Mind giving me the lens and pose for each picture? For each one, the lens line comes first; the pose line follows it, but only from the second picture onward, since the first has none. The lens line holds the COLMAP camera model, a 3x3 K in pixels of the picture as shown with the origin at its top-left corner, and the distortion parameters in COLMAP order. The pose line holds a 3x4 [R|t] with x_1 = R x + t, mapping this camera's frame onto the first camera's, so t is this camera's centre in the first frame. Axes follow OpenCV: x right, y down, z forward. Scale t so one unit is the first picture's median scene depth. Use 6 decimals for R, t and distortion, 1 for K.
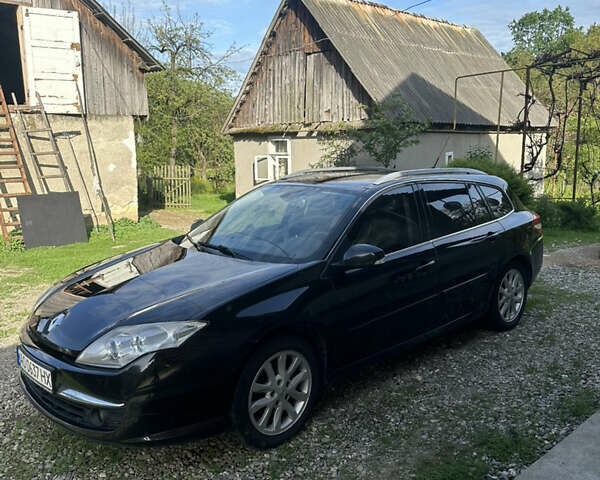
lens RADIAL K [[563.9, 0, 299.6], [0, 563.9, 241.5], [0, 0, 1]] dist [-0.002614, 0.000000]
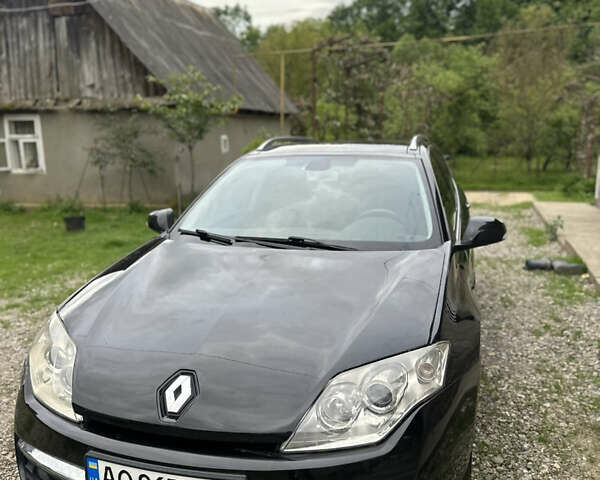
lens RADIAL K [[563.9, 0, 299.7], [0, 563.9, 238.0], [0, 0, 1]] dist [-0.002614, 0.000000]
pose [[0.861453, -0.093297, 0.499194, -0.118133], [0.086952, 0.995561, 0.036014, -0.003237], [-0.500338, 0.012382, 0.865741, 0.092773]]
